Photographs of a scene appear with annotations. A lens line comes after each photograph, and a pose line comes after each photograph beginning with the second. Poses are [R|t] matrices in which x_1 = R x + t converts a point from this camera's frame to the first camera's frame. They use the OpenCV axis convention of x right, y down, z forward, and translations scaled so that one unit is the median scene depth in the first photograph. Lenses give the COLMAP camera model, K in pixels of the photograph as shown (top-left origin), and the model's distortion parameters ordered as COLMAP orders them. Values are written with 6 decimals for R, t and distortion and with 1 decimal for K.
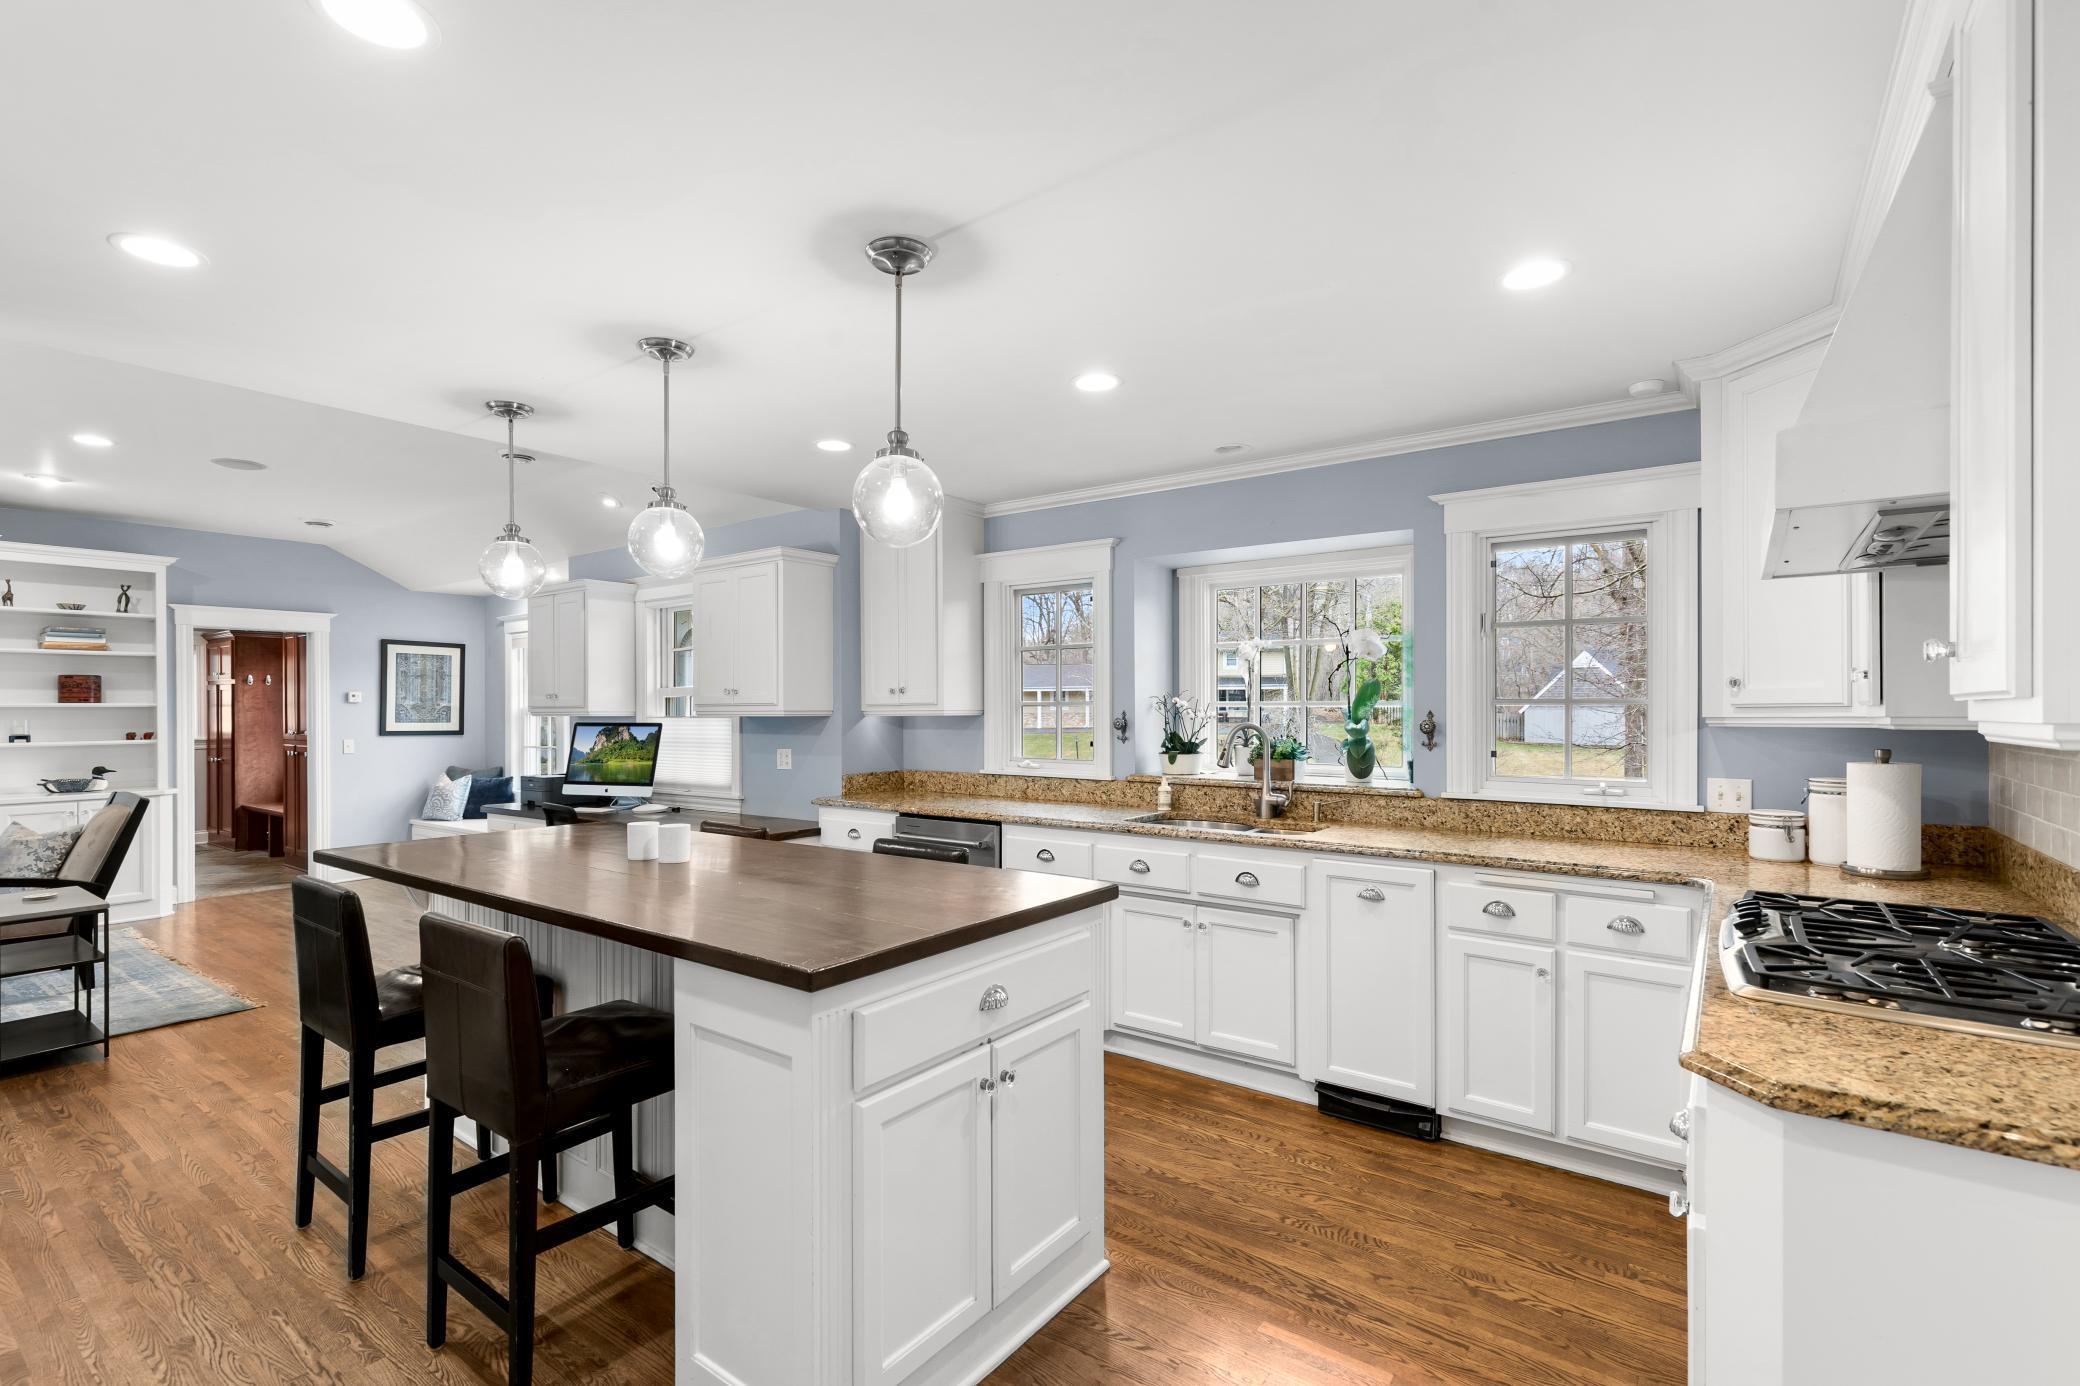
lens RADIAL K [[943.4, 0, 1031.4], [0, 943.4, 711.0], [0, 0, 1]] dist [0.009004, -0.001146]
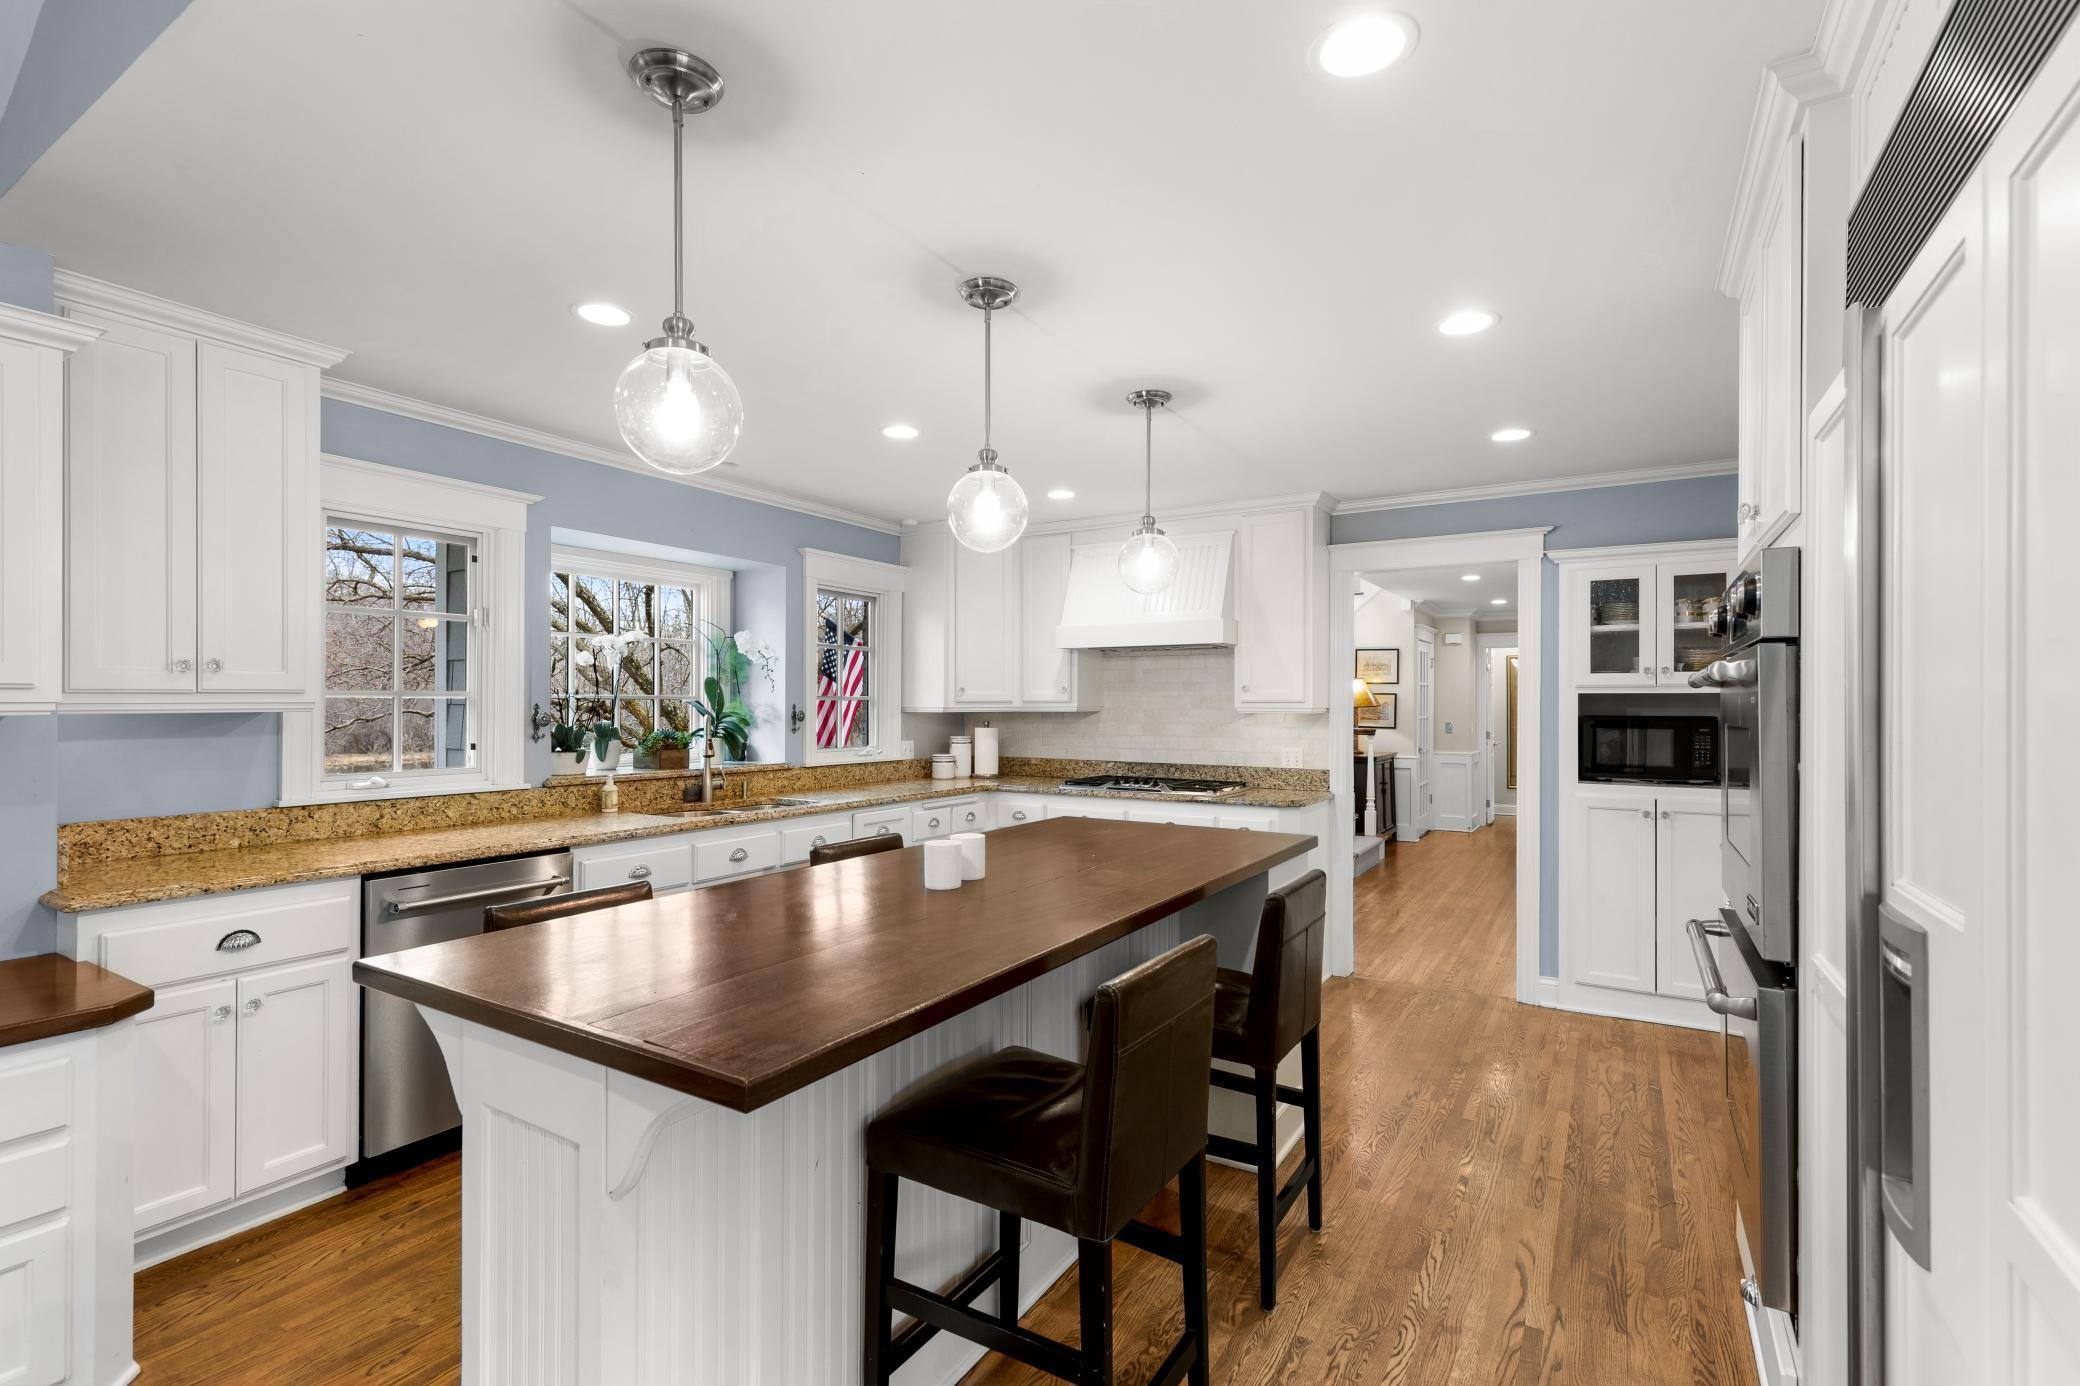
lens RADIAL K [[943.4, 0, 1032.2], [0, 943.4, 698.5], [0, 0, 1]] dist [0.009004, -0.001146]
pose [[-0.087384, 0.006964, 0.996150, -0.734152], [-0.000185, 0.999975, -0.007007, 0.000853], [-0.996175, -0.000797, -0.087381, 0.601175]]
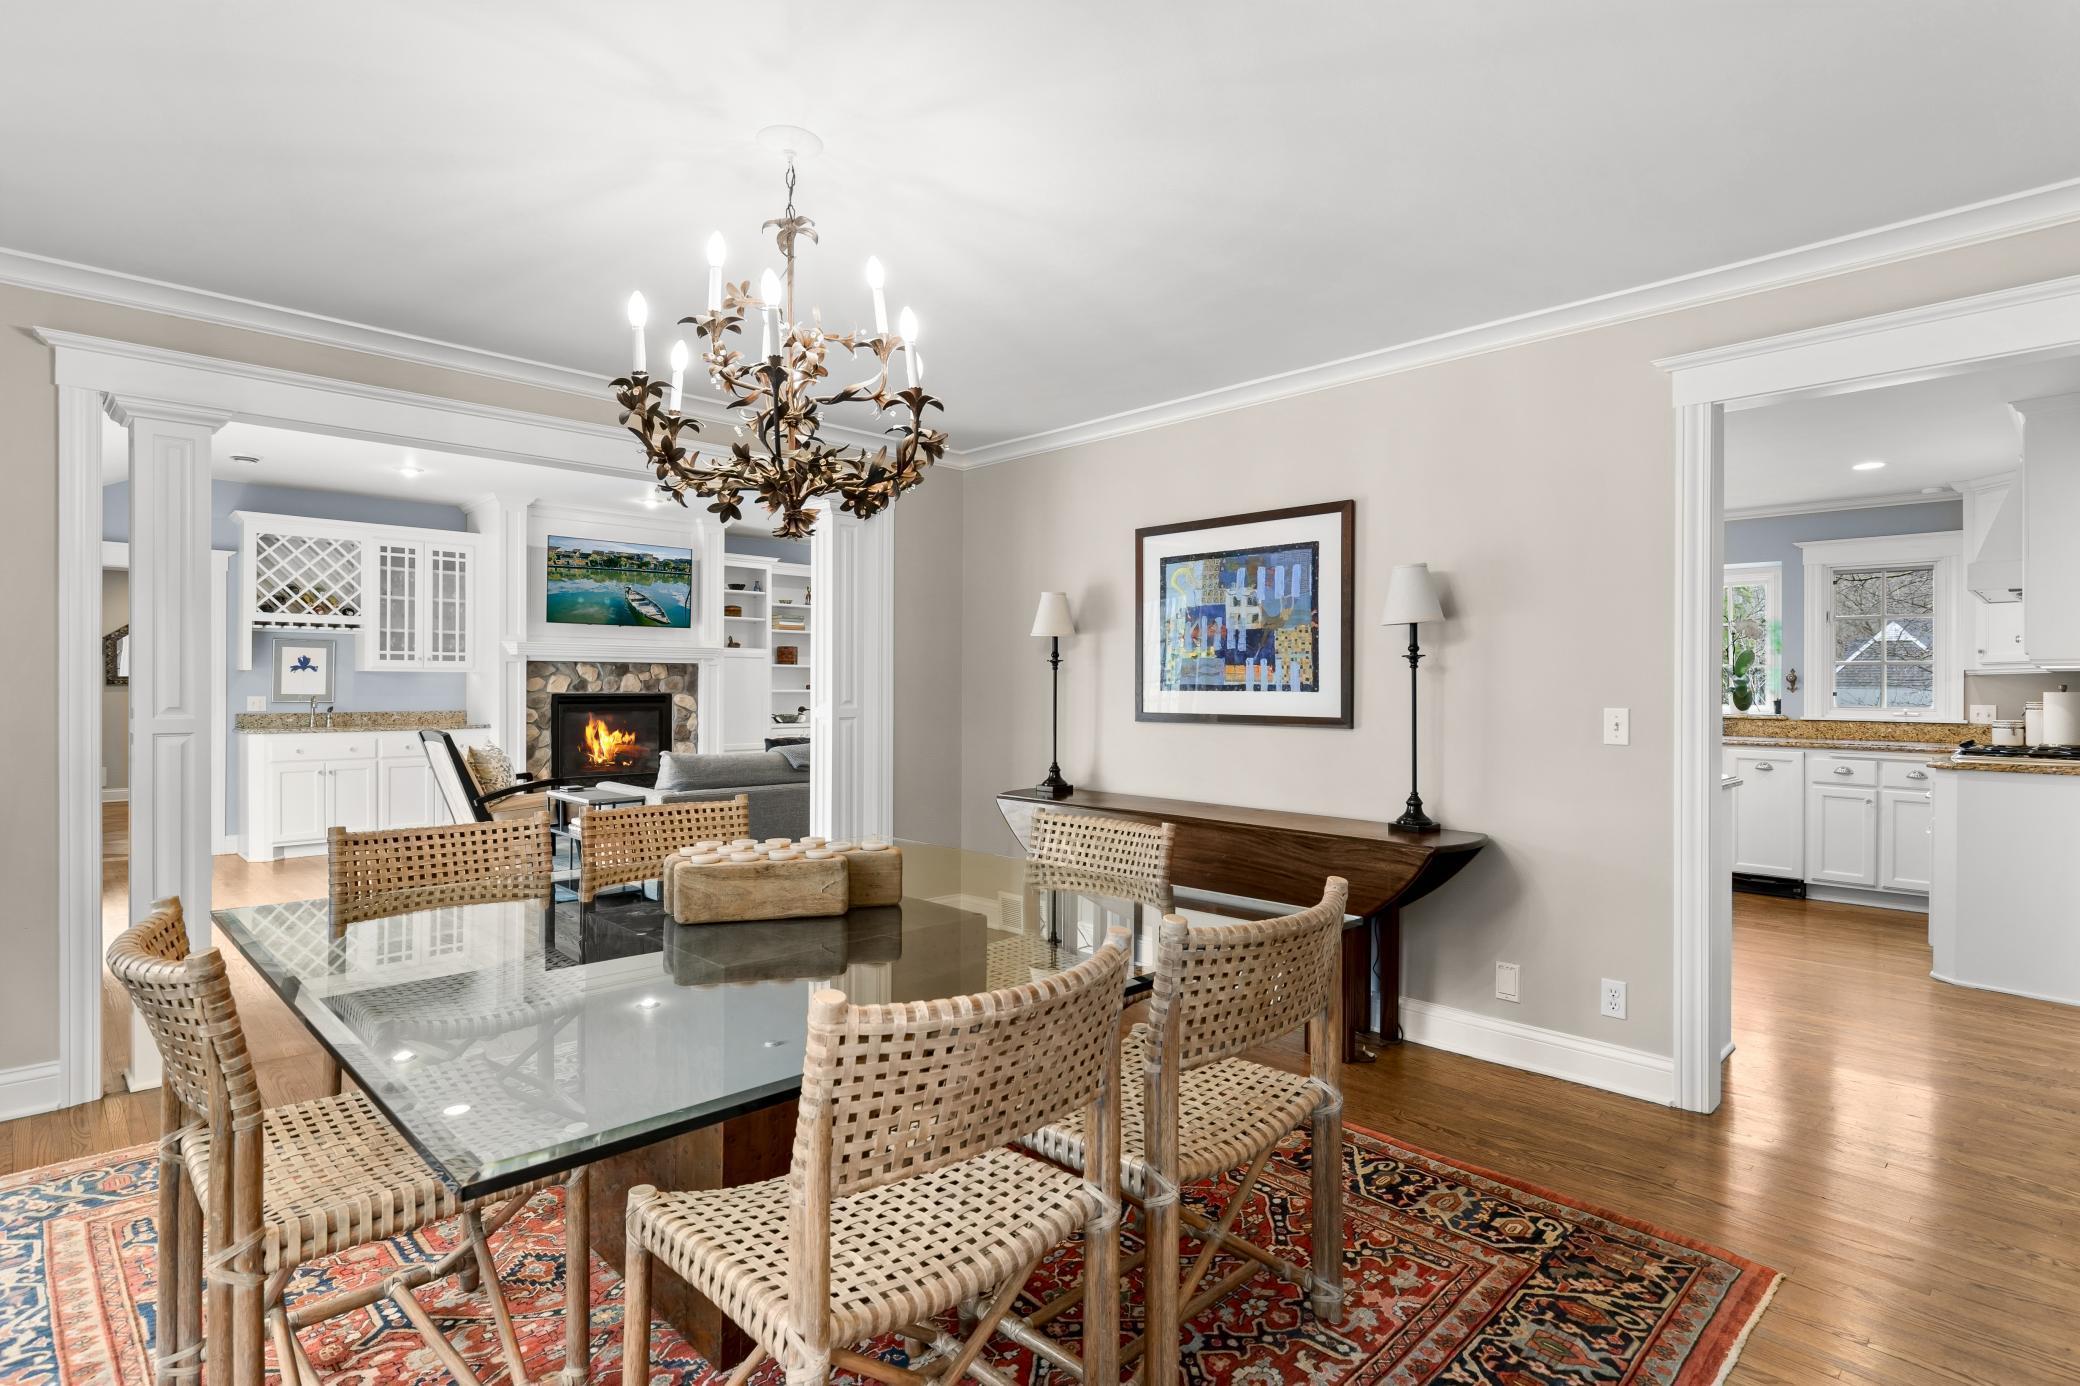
lens RADIAL K [[1048.6, 0, 1031.1], [0, 1048.6, 681.2], [0, 0, 1]] dist [0.002560, -0.001277]
pose [[0.987059, 0.008075, -0.160152, -0.481473], [-0.009640, 0.999913, -0.009001, 0.040177], [0.160066, 0.010428, 0.987051, -0.829755]]
